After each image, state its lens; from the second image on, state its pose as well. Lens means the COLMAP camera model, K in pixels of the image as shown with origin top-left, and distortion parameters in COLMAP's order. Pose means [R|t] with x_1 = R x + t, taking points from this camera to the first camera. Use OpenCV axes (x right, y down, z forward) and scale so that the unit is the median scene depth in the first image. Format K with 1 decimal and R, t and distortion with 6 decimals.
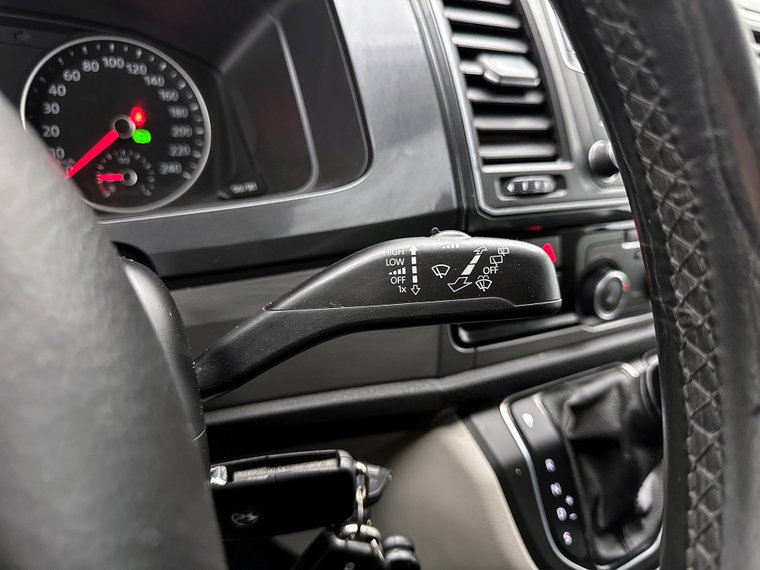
lens RADIAL K [[540.4, 0, 380.0], [0, 540.4, 285.0], [0, 0, 1]] dist [0.087124, -0.139673]
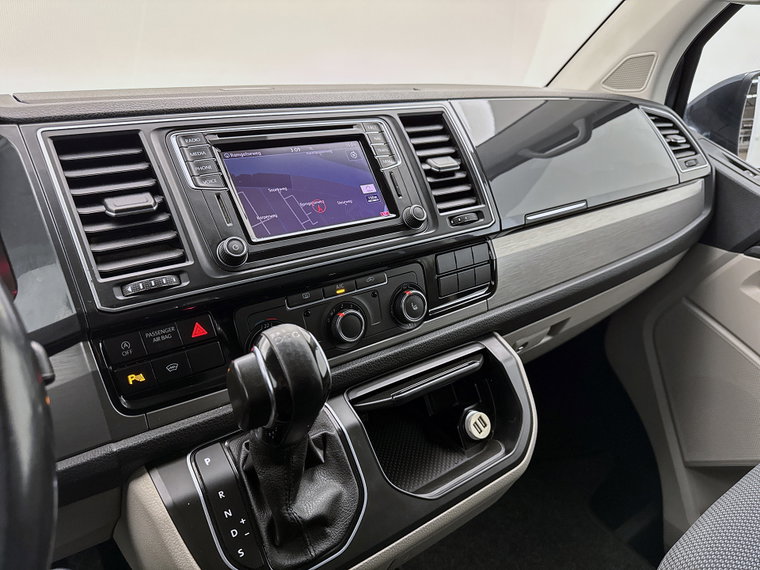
lens RADIAL K [[540.4, 0, 380.0], [0, 540.4, 285.0], [0, 0, 1]] dist [0.087124, -0.139673]
pose [[0.983419, -0.180619, 0.016248, 0.731373], [0.181247, 0.975919, -0.121377, 0.075470], [0.006066, 0.122310, 0.992473, -0.292304]]
